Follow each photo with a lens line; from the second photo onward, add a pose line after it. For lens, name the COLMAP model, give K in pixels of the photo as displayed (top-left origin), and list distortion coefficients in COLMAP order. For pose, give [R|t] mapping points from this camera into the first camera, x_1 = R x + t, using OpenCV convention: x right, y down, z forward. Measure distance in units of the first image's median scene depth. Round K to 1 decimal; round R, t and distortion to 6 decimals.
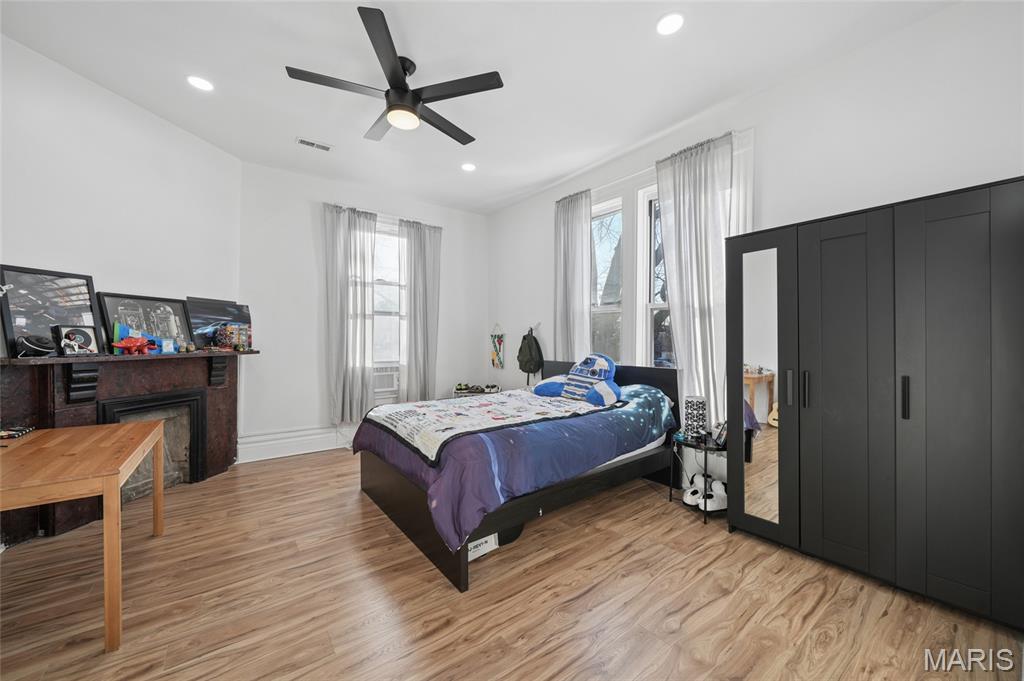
lens RADIAL K [[380.6, 0, 511.0], [0, 380.6, 341.6], [0, 0, 1]] dist [-0.006105, 0.000958]
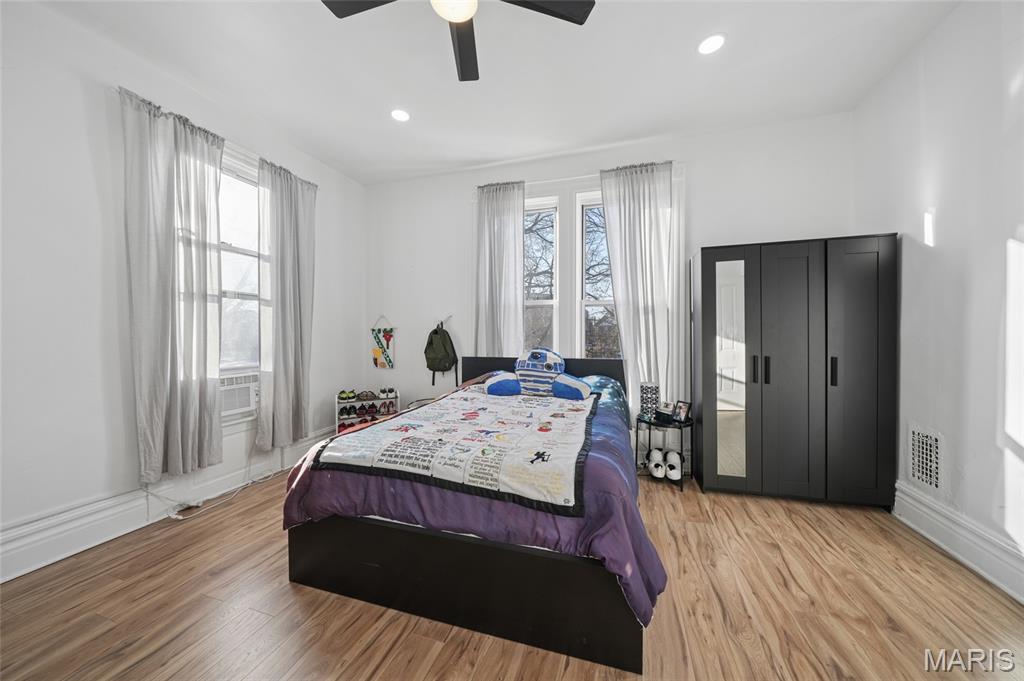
lens RADIAL K [[347.7, 0, 511.7], [0, 347.7, 335.8], [0, 0, 1]] dist [-0.006284, 0.000370]
pose [[0.816452, -0.006356, 0.577379, -0.351211], [0.007856, 0.999969, -0.000100, 0.000077], [-0.577360, 0.004618, 0.816477, 0.289673]]
